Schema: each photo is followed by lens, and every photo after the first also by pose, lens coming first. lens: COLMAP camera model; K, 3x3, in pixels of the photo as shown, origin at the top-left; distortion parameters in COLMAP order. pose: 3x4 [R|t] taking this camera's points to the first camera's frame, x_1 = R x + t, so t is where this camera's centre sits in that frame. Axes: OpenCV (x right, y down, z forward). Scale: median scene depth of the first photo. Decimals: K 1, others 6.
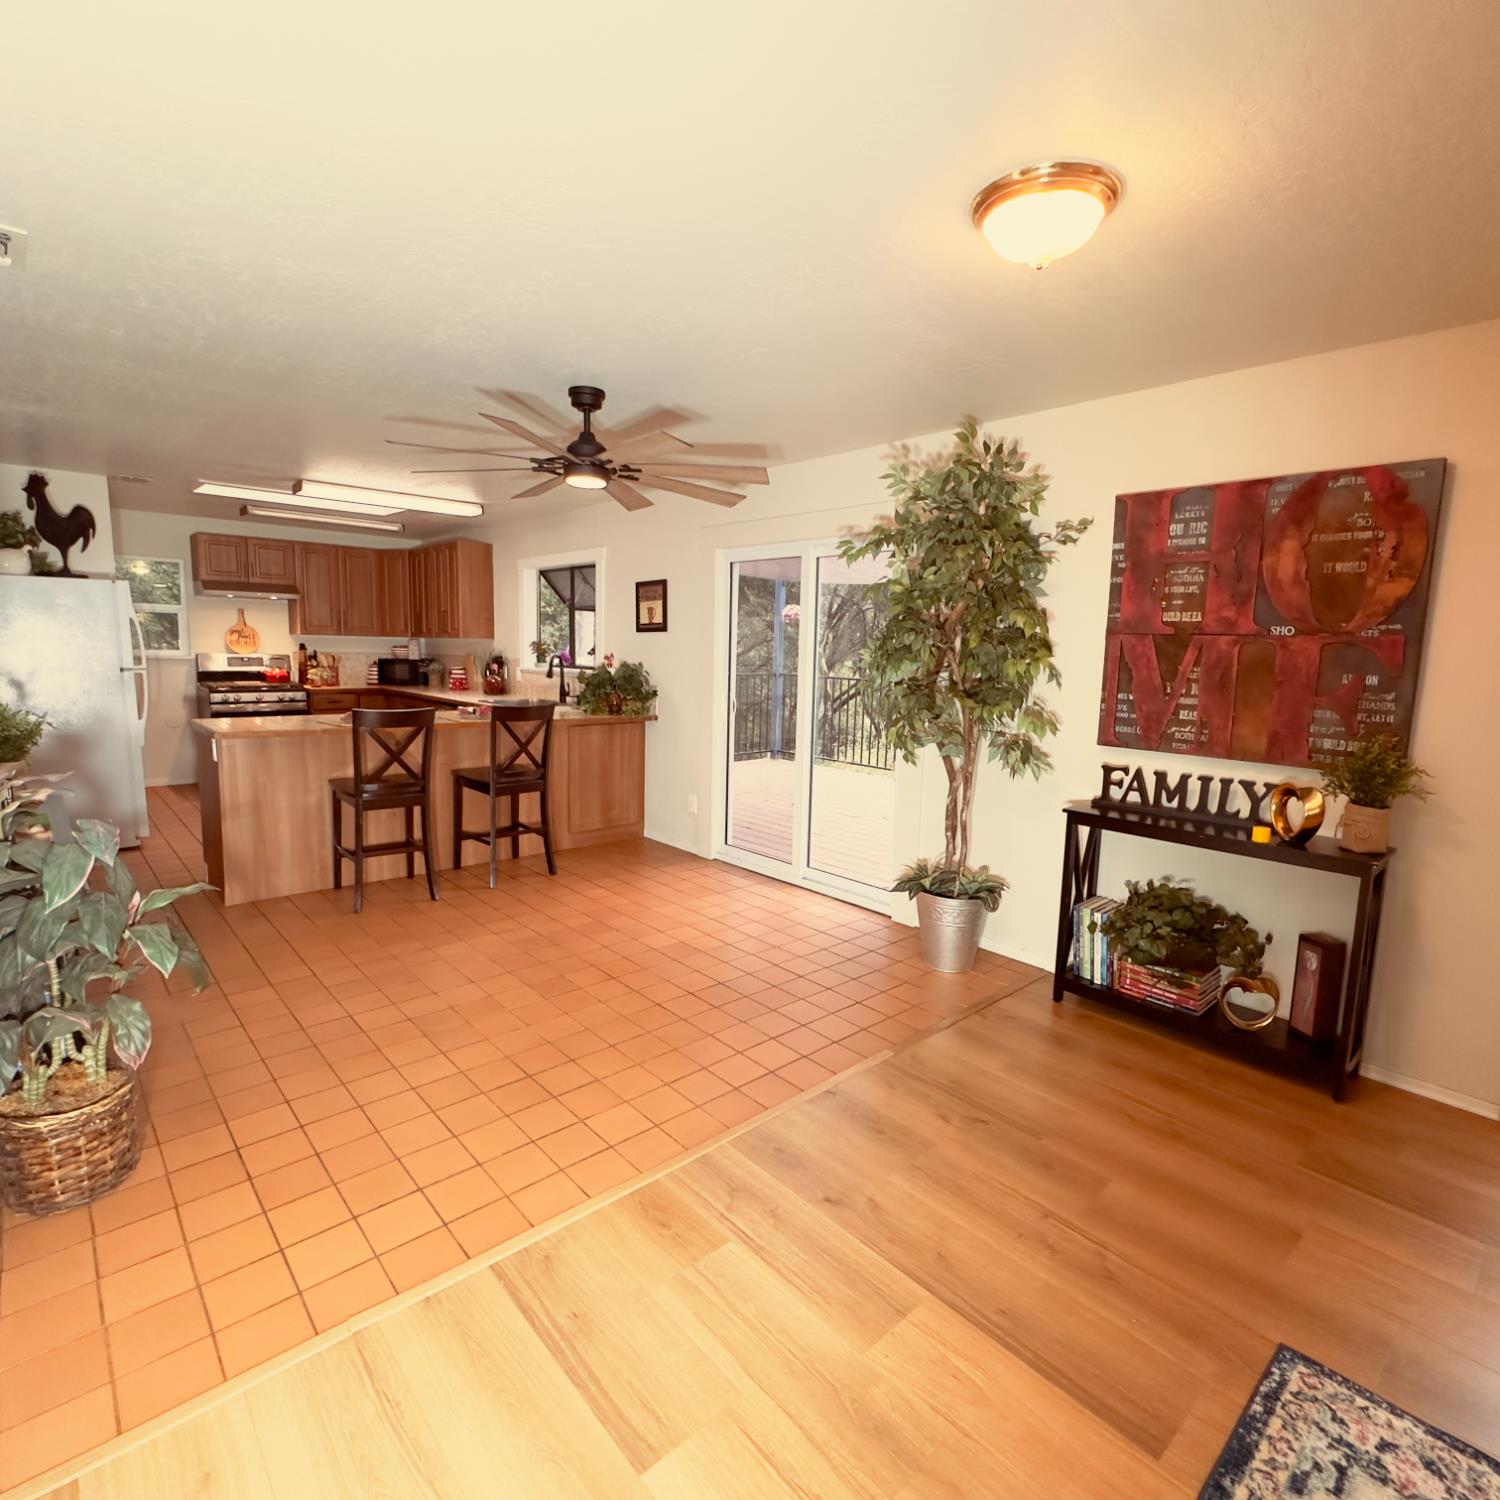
lens RADIAL K [[798.3, 0, 749.8], [0, 798.3, 756.5], [0, 0, 1]] dist [-0.005875, 0.001905]
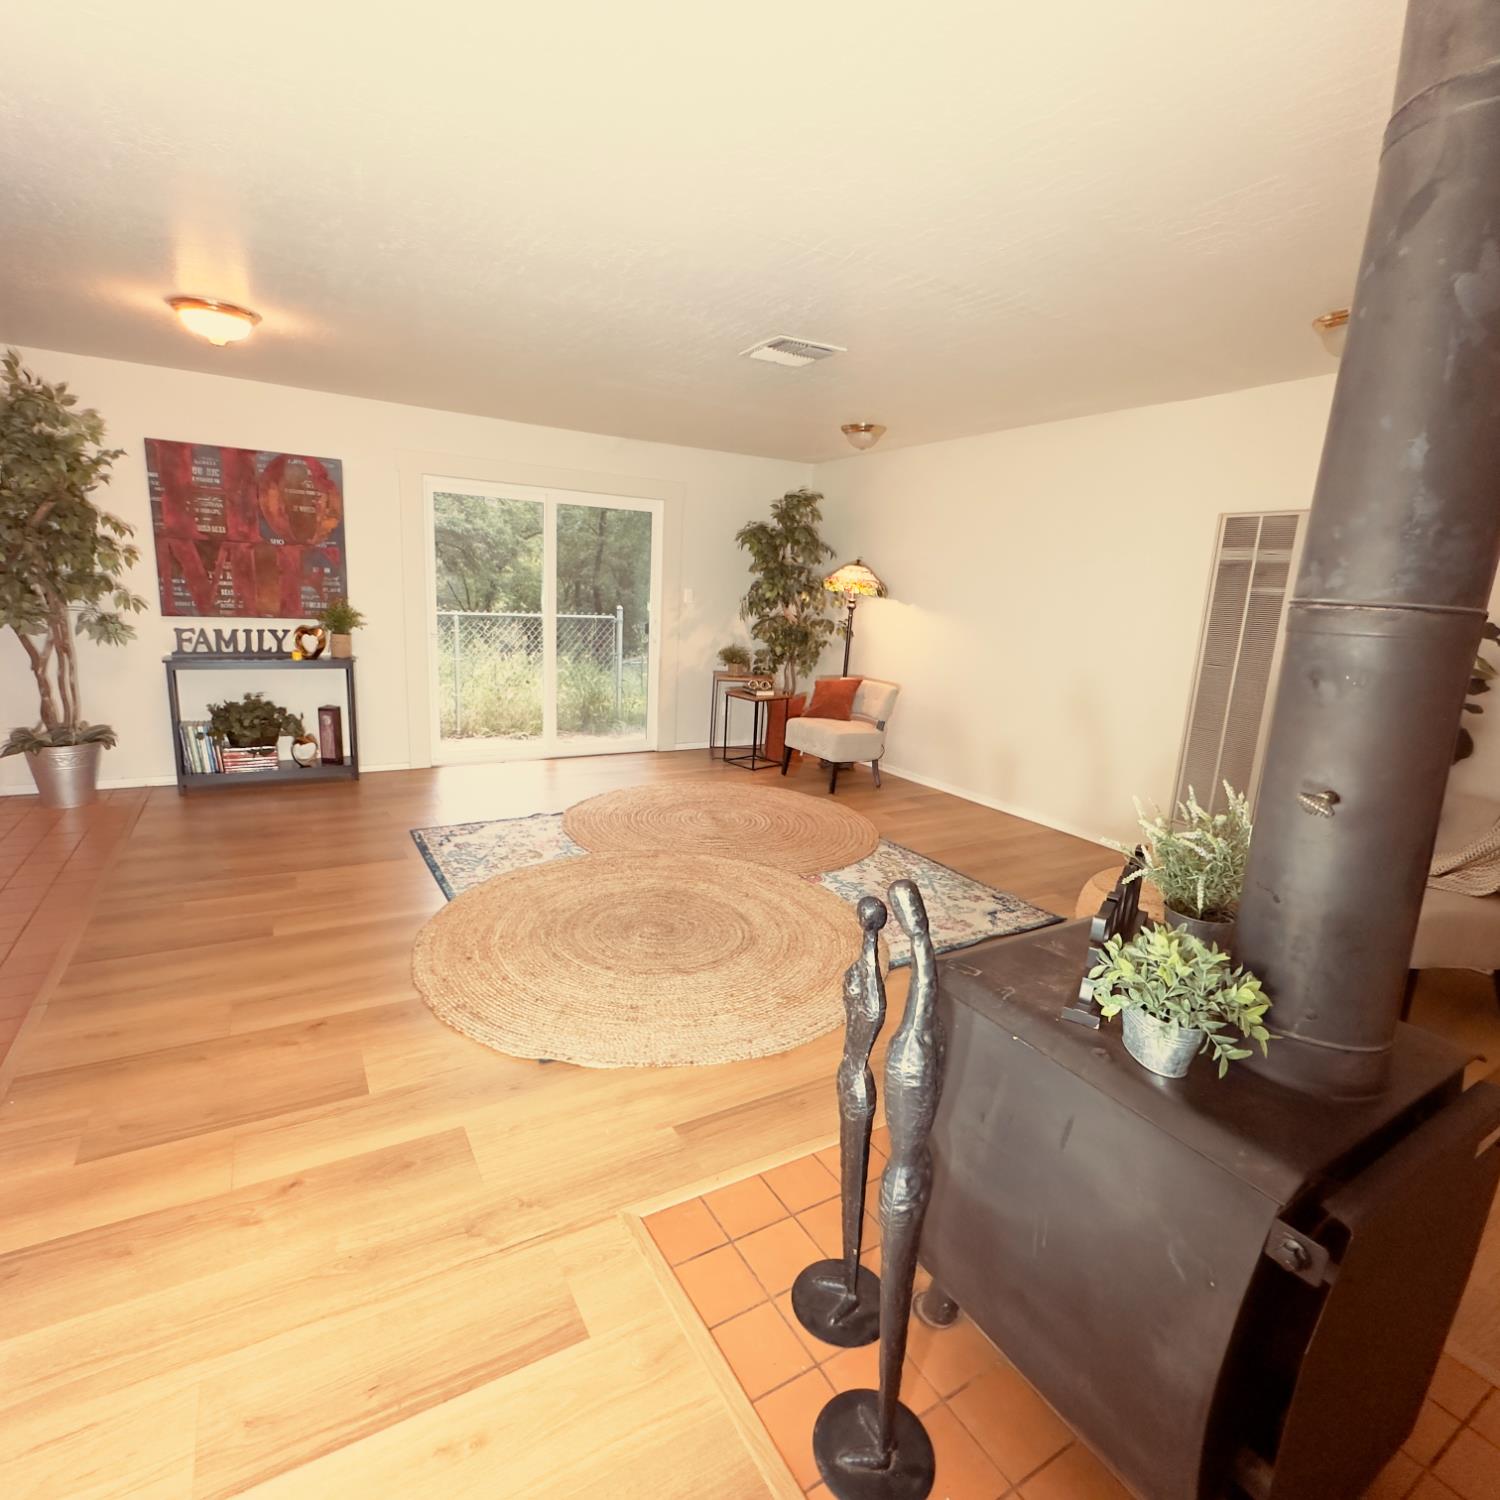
lens RADIAL K [[798.3, 0, 743.8], [0, 798.3, 749.4], [0, 0, 1]] dist [-0.005875, 0.001905]
pose [[0.209623, -0.210158, 0.954930, -0.513306], [0.088006, 0.976720, 0.195635, 0.021454], [-0.973814, 0.043030, 0.223238, -0.219588]]
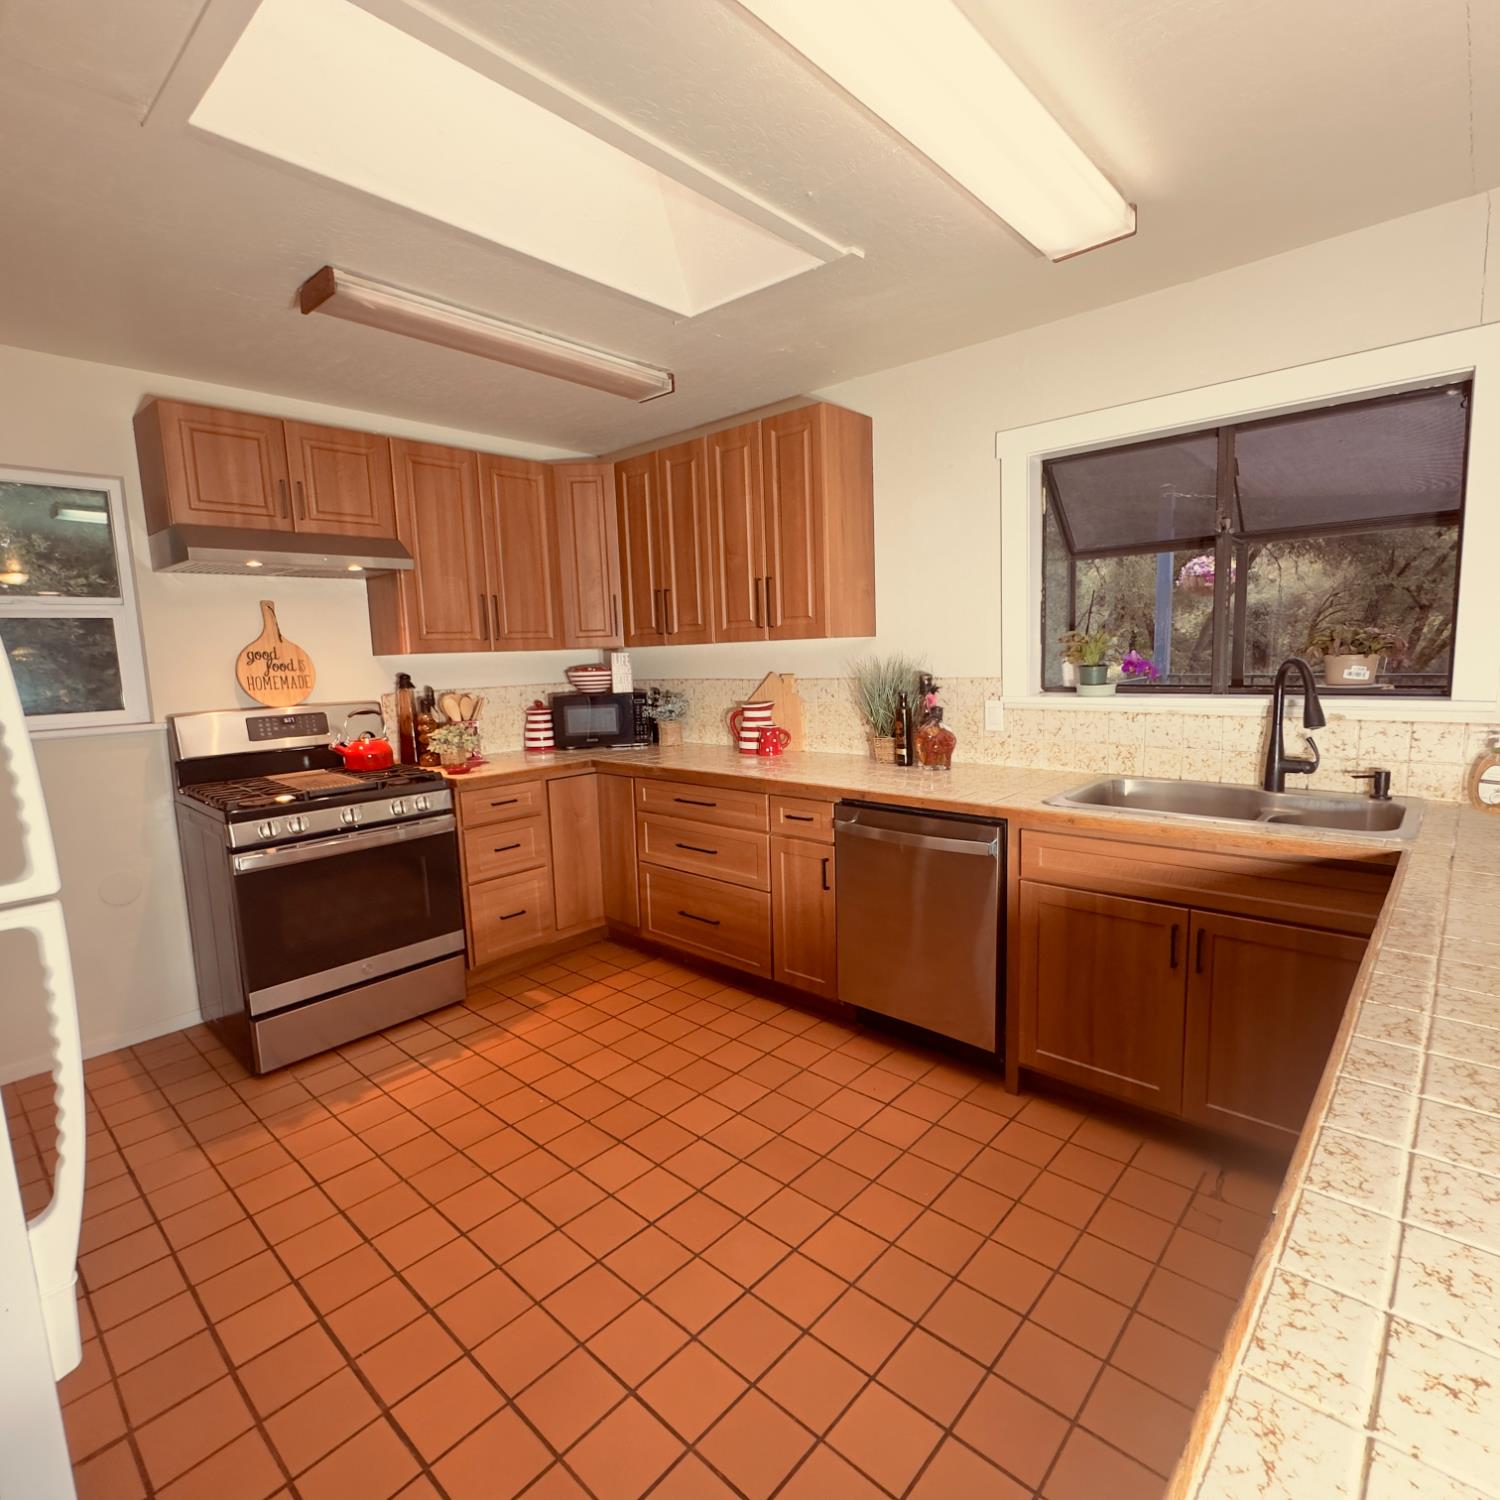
lens RADIAL K [[798.3, 0, 736.5], [0, 798.3, 750.6], [0, 0, 1]] dist [-0.005875, 0.001905]
pose [[0.994711, -0.071504, 0.073735, -0.652327], [0.072076, 0.997386, -0.005126, -0.131904], [-0.073175, 0.010414, 0.997265, 0.856394]]
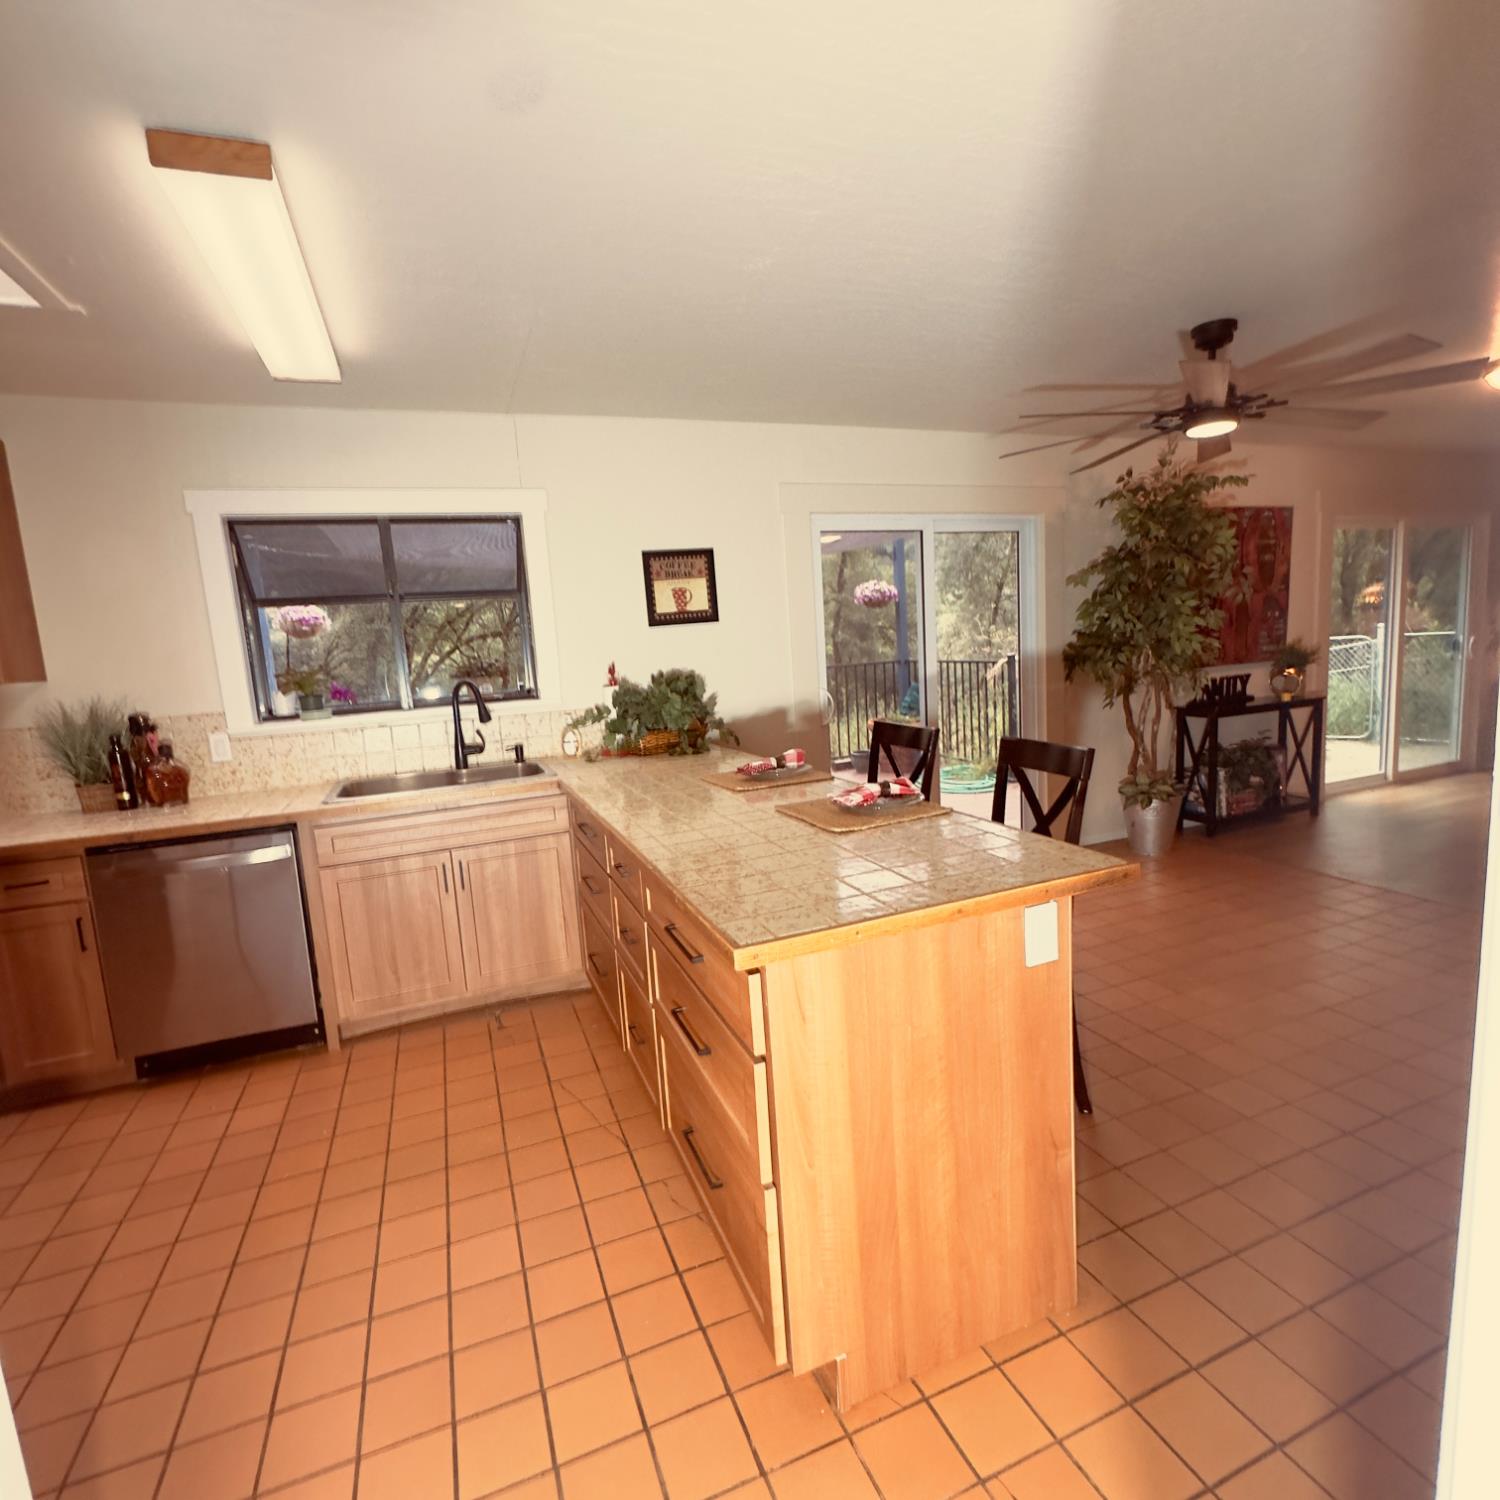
lens RADIAL K [[798.3, 0, 754.5], [0, 798.3, 754.3], [0, 0, 1]] dist [-0.005875, 0.001905]
pose [[0.354472, -0.182275, 0.917129, -0.856800], [0.197305, 0.973313, 0.117183, -0.132060], [-0.914013, 0.139417, 0.380976, 0.796199]]
